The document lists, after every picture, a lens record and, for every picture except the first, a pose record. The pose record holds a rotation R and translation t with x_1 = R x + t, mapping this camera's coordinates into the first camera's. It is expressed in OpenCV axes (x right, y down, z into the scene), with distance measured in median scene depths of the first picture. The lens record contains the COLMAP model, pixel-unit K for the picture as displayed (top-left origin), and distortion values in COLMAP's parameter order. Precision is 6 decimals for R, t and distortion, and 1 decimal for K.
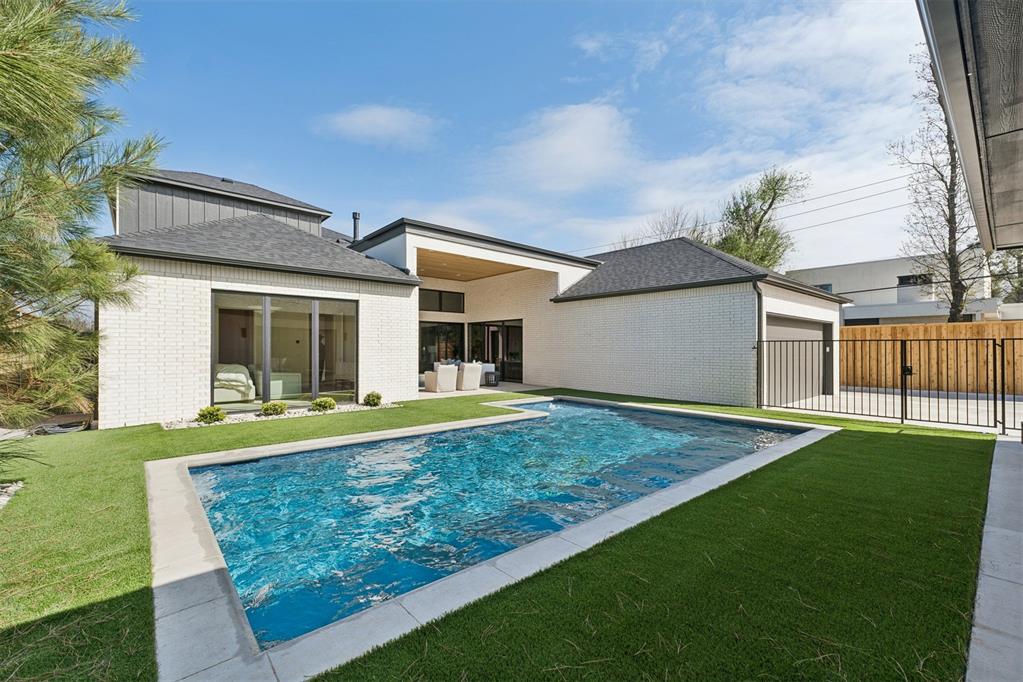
lens RADIAL K [[428.3, 0, 513.7], [0, 428.3, 345.0], [0, 0, 1]] dist [0.002479, 0.000392]
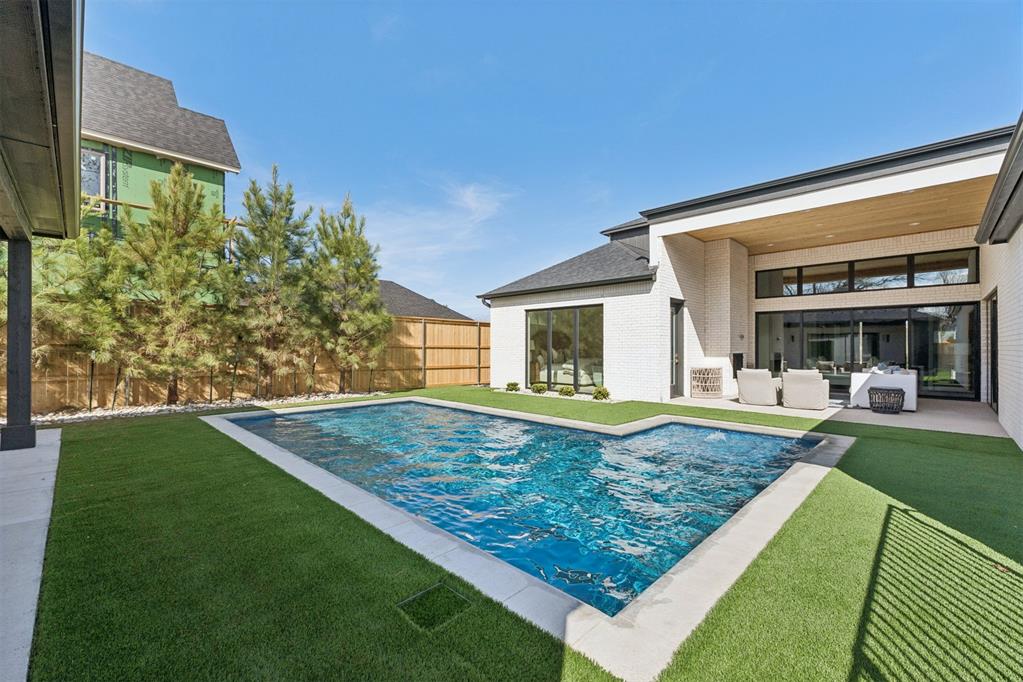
lens RADIAL K [[427.8, 0, 511.5], [0, 427.8, 341.0], [0, 0, 1]] dist [0.001607, -0.000040]
pose [[0.059312, -0.012207, -0.998165, 0.730606], [0.002911, 0.999923, -0.012055, 0.004446], [0.998235, -0.002191, 0.059343, 0.699501]]
